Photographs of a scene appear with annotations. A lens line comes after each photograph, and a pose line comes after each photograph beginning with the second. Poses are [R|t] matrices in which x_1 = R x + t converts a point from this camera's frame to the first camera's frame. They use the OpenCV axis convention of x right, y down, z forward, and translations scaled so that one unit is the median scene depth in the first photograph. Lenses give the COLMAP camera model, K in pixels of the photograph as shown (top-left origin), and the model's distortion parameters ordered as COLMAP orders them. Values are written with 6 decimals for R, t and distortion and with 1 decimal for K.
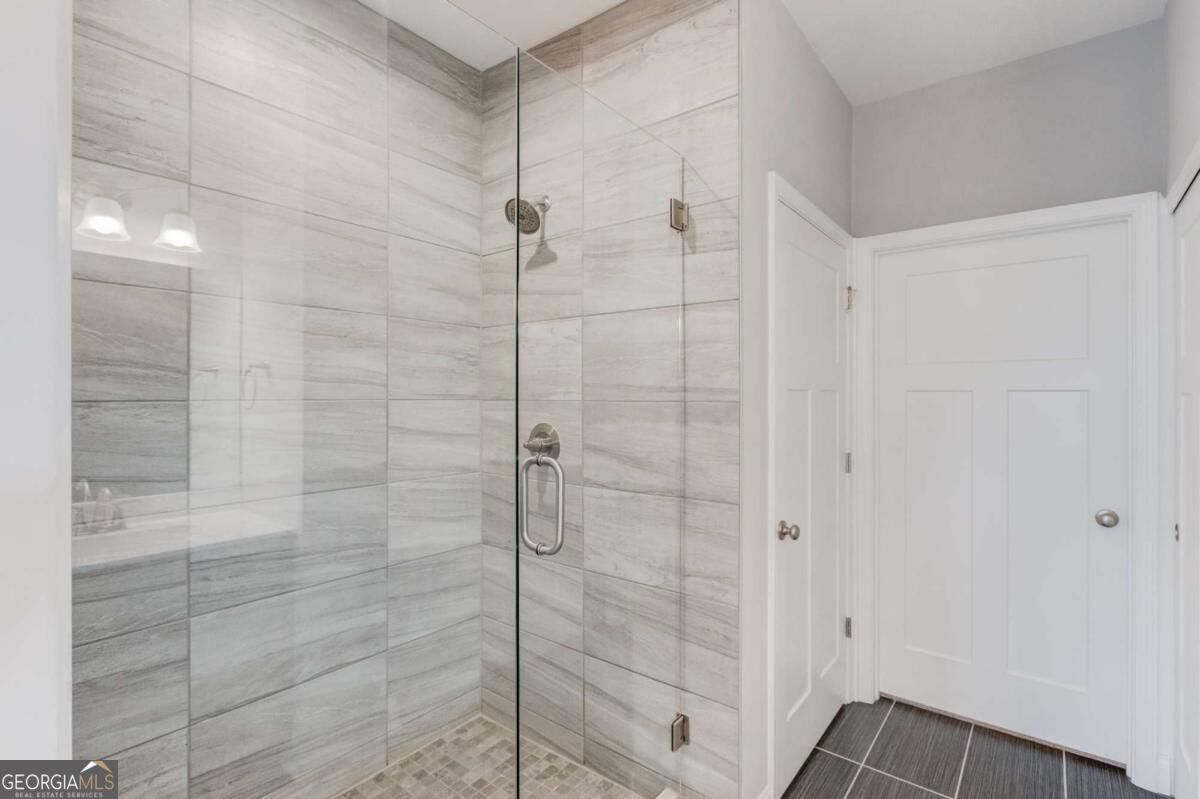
lens RADIAL K [[591.6, 0, 593.4], [0, 591.6, 393.3], [0, 0, 1]] dist [-0.002663, 0.000613]
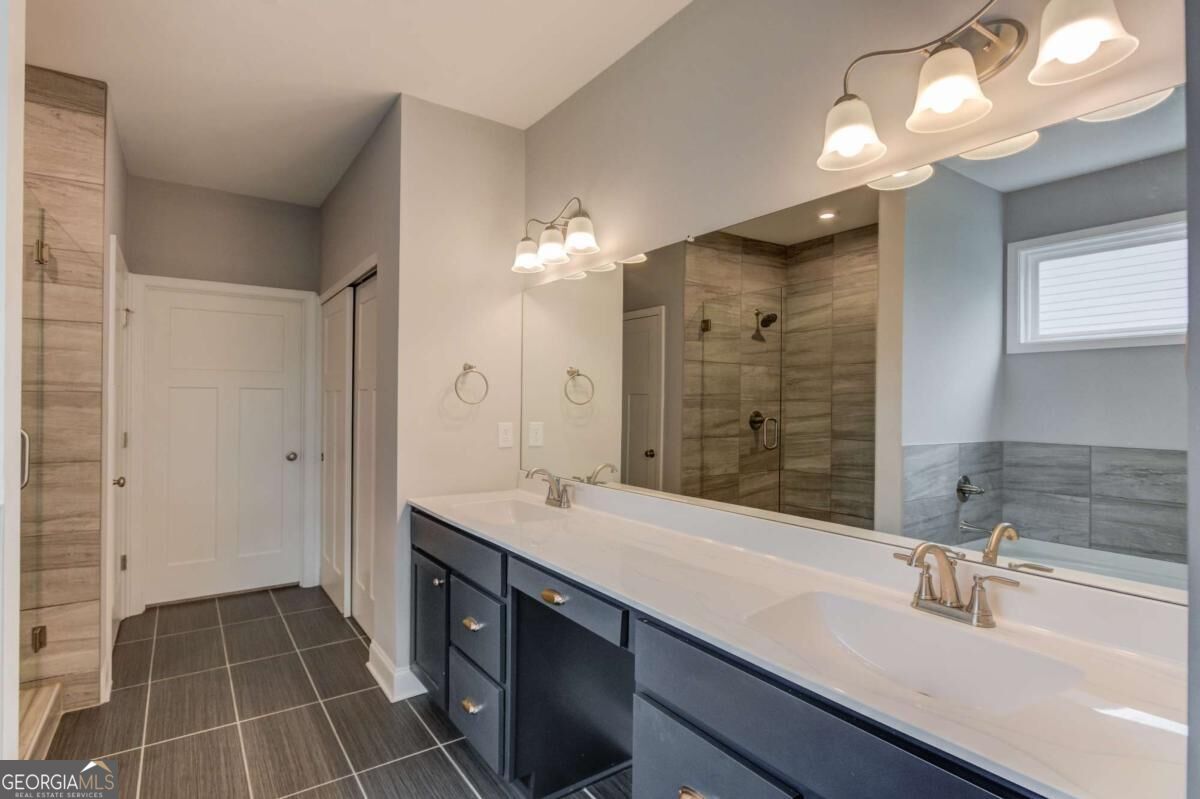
lens RADIAL K [[581.8, 0, 649.2], [0, 581.8, 395.0], [0, 0, 1]] dist [-0.003870, -0.000702]
pose [[0.222183, 0.007020, 0.974980, -0.820048], [-0.007739, 0.999955, -0.005436, 0.018379], [-0.974974, -0.006338, 0.222227, -0.629750]]
